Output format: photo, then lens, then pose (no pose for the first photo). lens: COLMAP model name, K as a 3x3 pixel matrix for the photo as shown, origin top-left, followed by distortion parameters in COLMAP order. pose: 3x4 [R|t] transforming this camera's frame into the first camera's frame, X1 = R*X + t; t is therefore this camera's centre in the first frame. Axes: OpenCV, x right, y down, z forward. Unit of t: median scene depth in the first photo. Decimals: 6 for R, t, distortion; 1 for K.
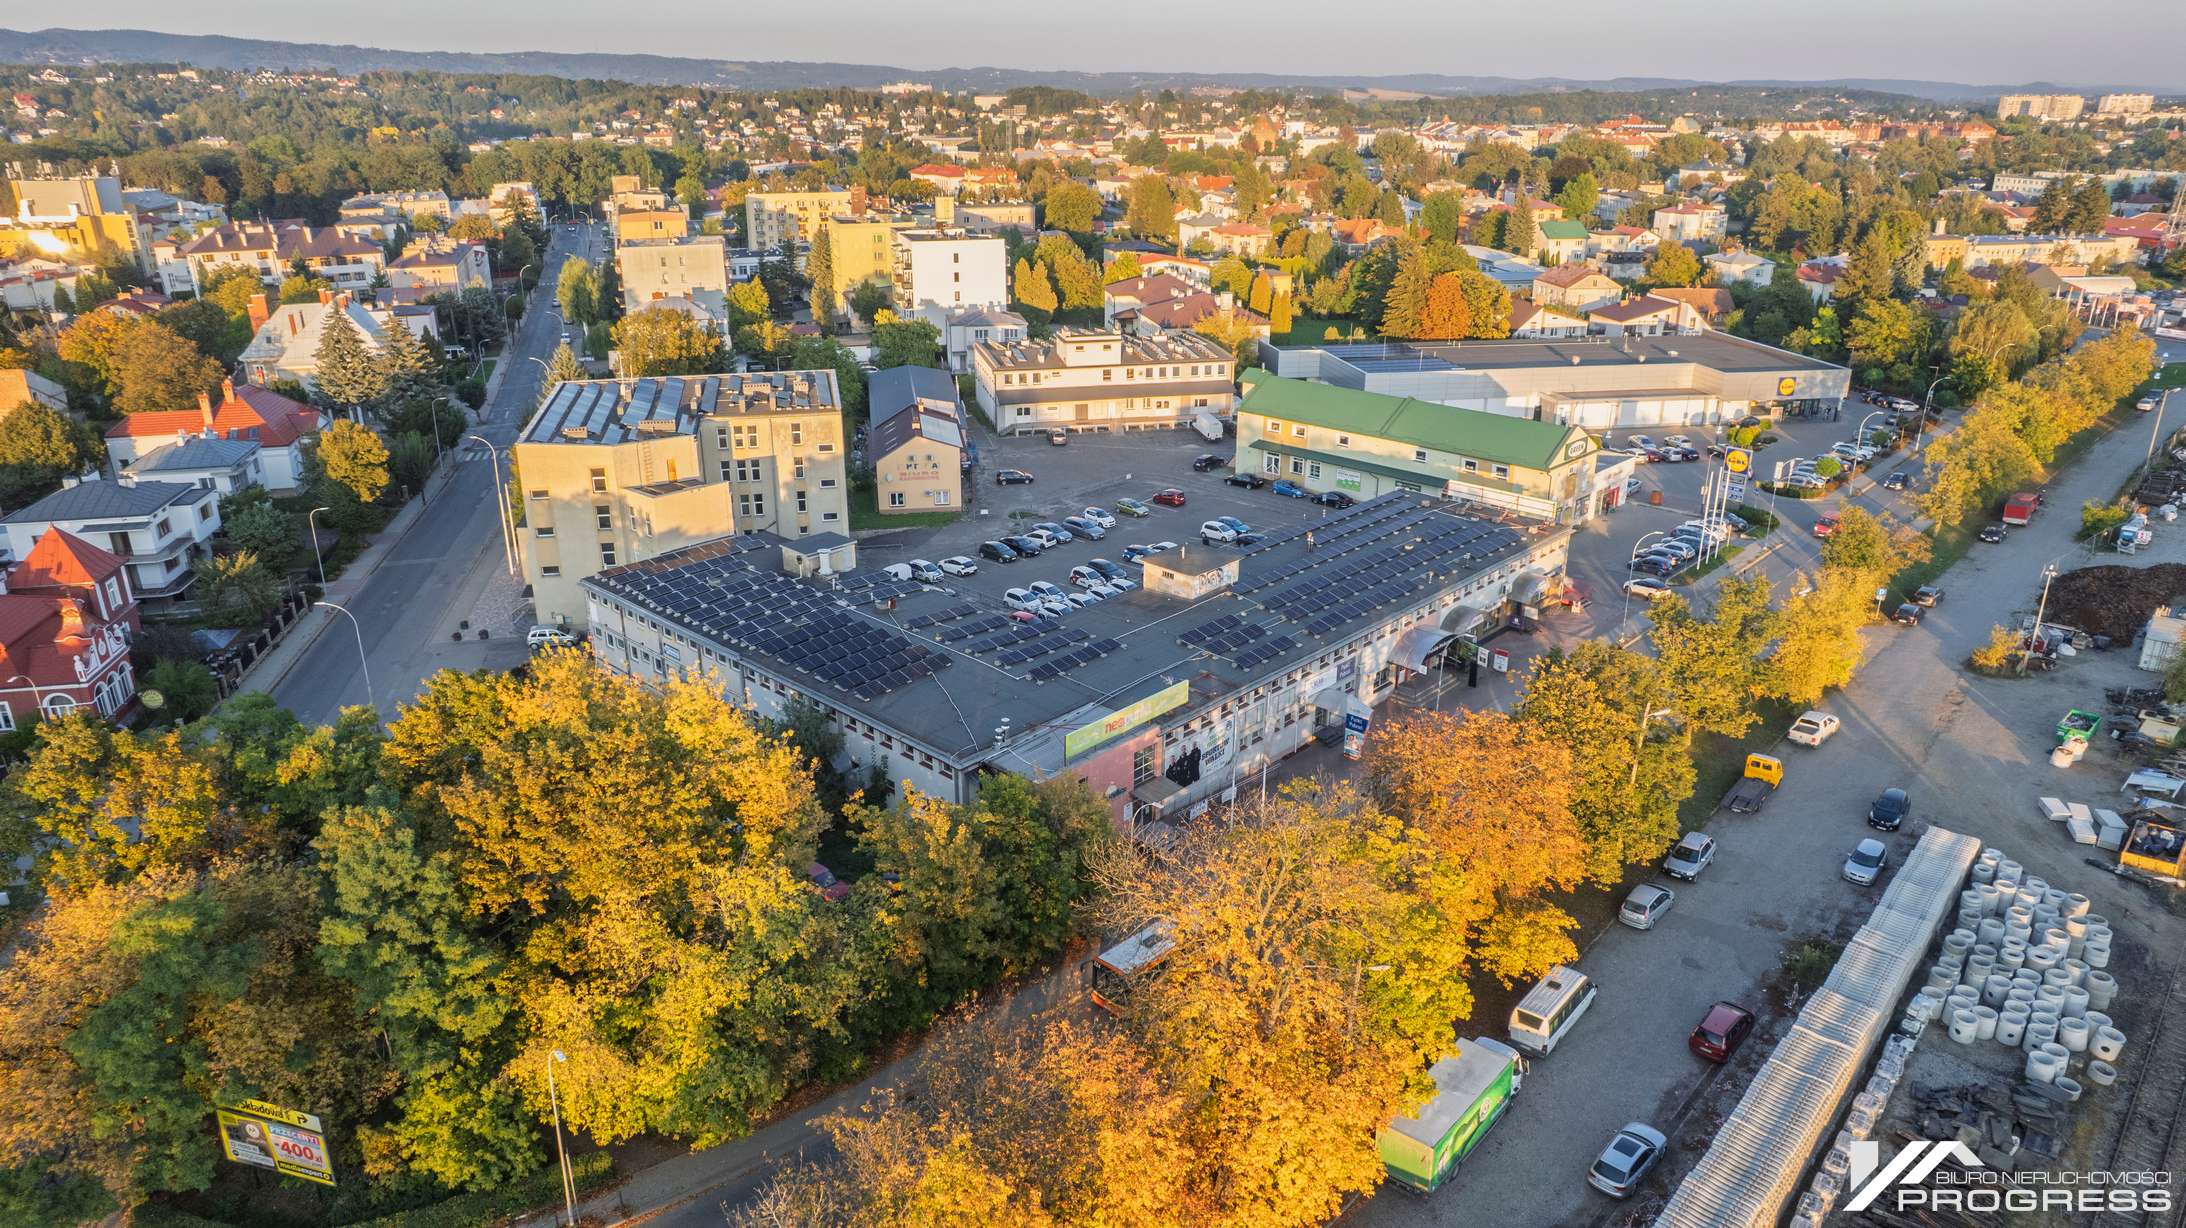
lens RADIAL K [[1365.4, 0, 1093.0], [0, 1365.4, 614.0], [0, 0, 1]] dist [-0.045119, -0.002058]
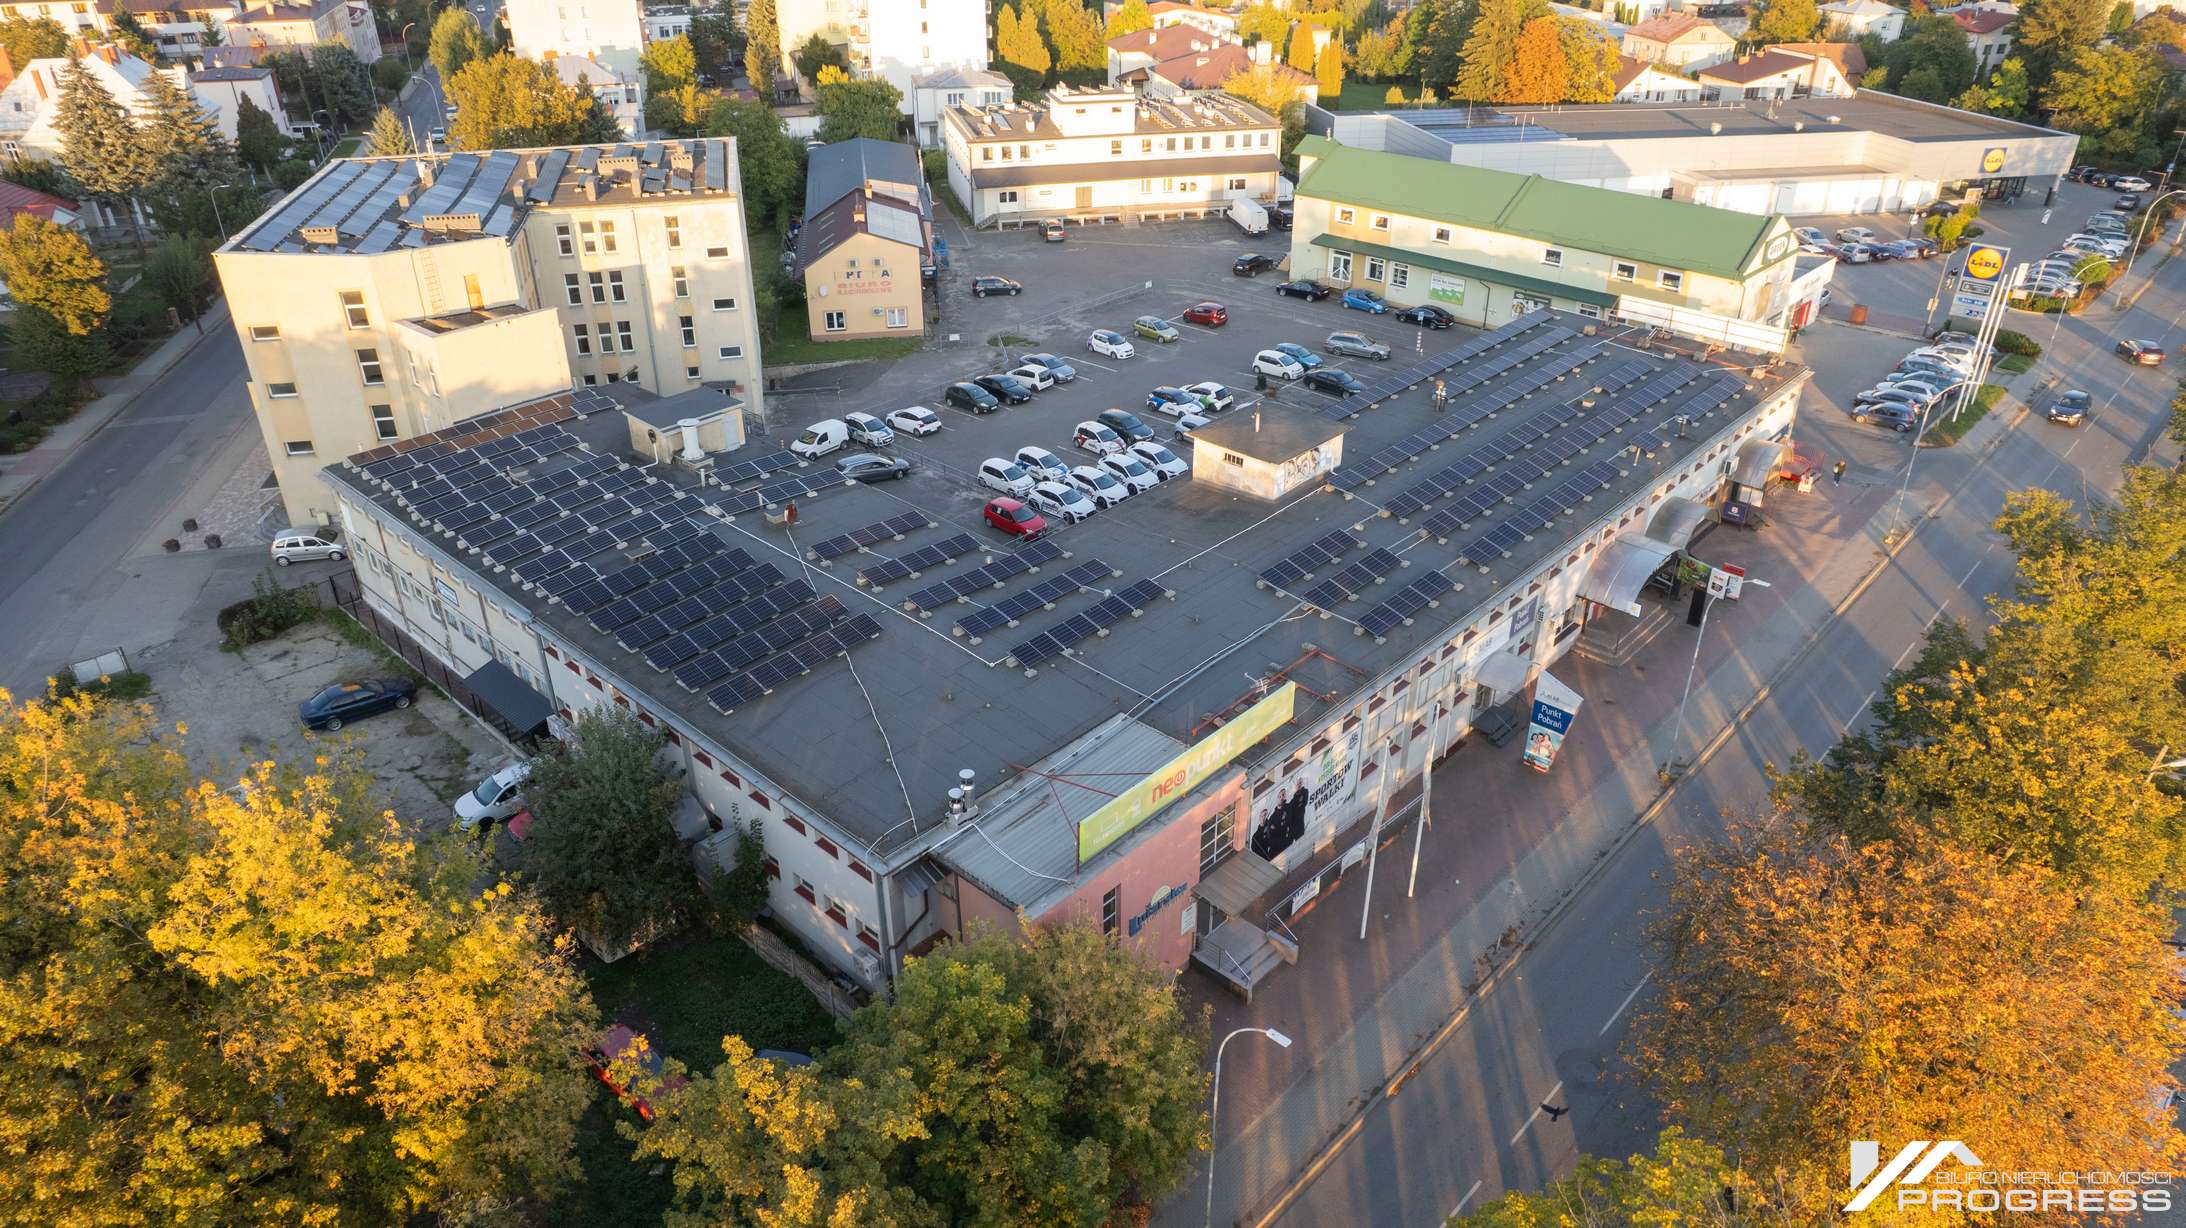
lens RADIAL K [[1377.7, 0, 1093.0], [0, 1377.7, 614.0], [0, 0, 1]] dist [-0.077265, 0.070480]
pose [[0.999974, -0.006914, 0.002078, -0.008209], [0.006537, 0.989280, 0.145886, -0.036555], [-0.003065, -0.145869, 0.989299, 0.262898]]
